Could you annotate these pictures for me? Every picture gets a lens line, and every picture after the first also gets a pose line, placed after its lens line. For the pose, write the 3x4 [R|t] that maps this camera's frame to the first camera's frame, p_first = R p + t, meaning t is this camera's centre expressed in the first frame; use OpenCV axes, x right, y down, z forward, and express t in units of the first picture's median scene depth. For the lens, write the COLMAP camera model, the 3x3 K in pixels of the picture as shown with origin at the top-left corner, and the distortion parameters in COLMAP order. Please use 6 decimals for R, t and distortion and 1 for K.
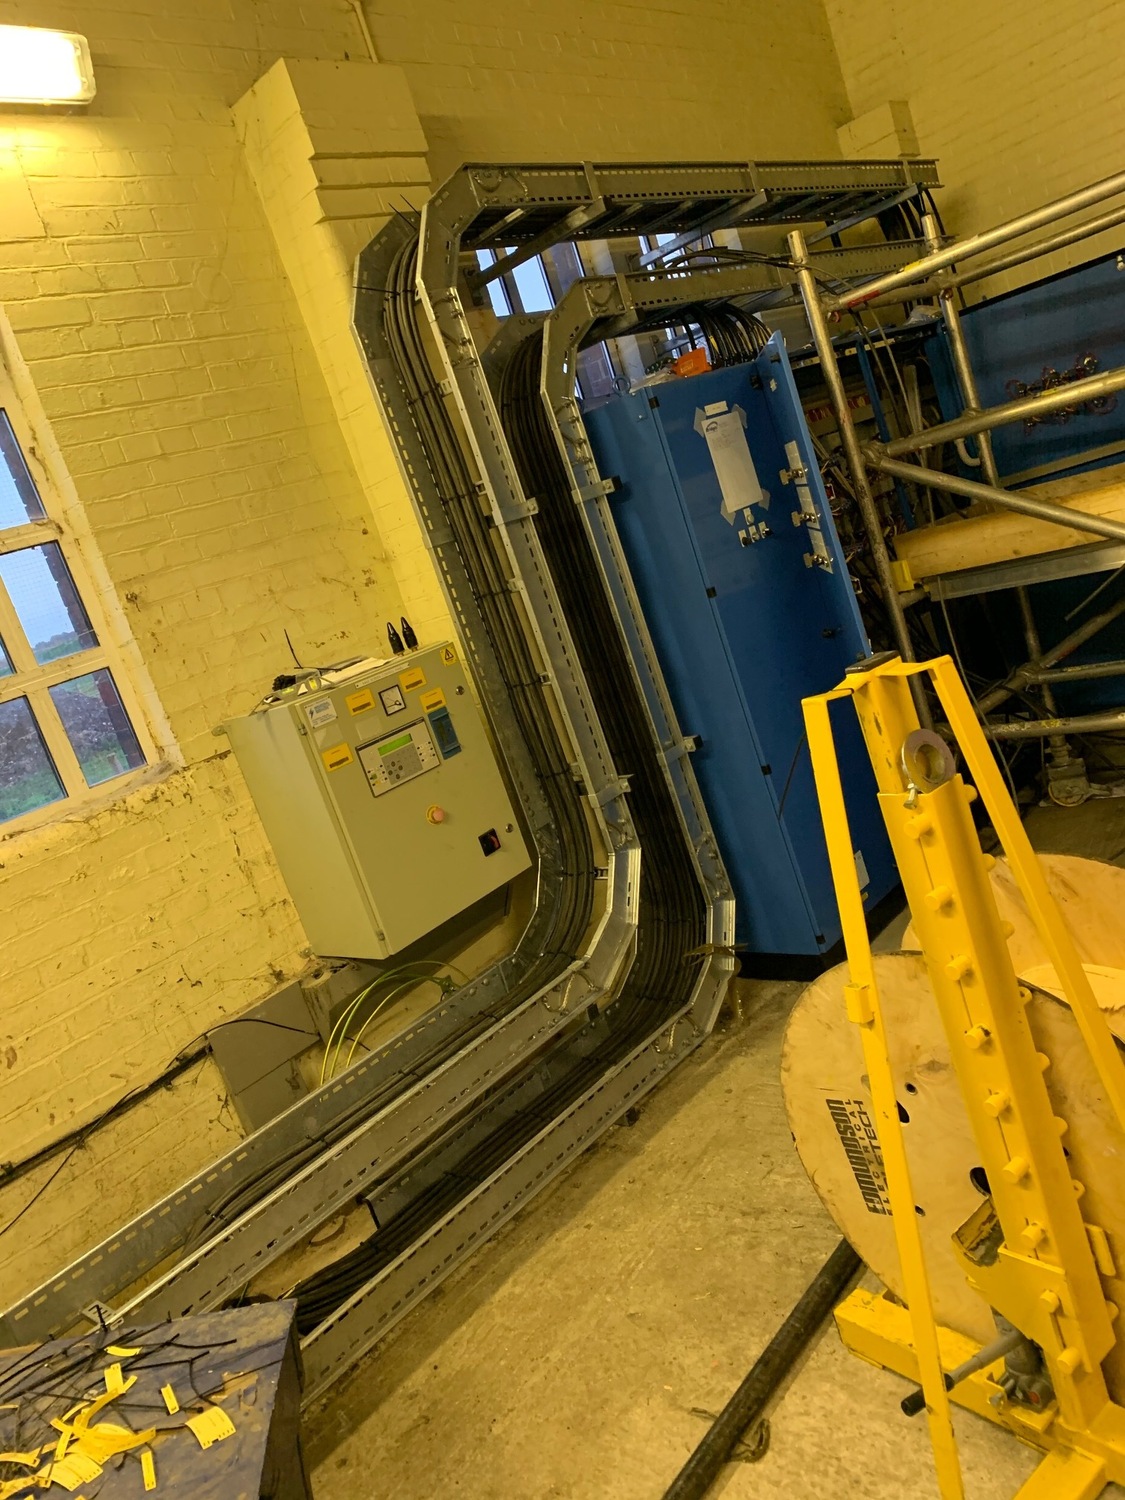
lens RADIAL K [[1140.2, 0, 562.0], [0, 1140.2, 753.6], [0, 0, 1]] dist [0.037629, -0.030873]
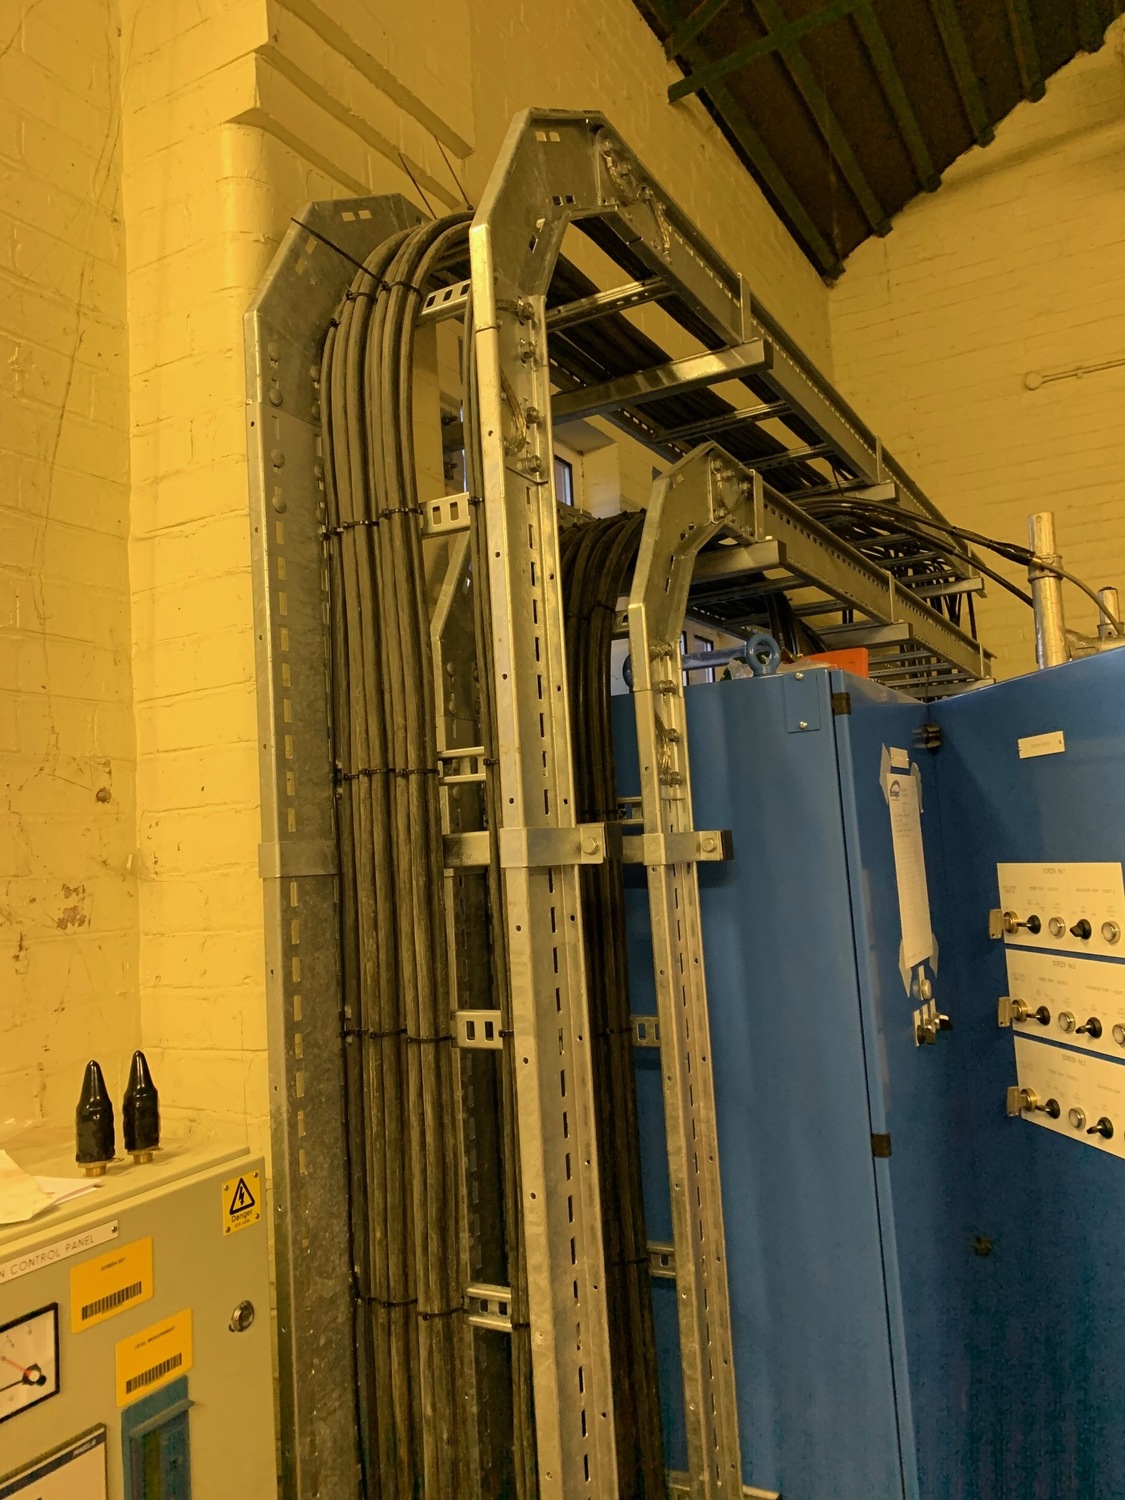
lens RADIAL K [[1140.2, 0, 553.0], [0, 1140.2, 744.0], [0, 0, 1]] dist [0.037629, -0.030873]
pose [[0.937487, 0.281900, 0.204083, -0.117522], [-0.198676, 0.914976, -0.351207, -0.105699], [-0.285736, 0.288706, 0.913785, 0.611510]]
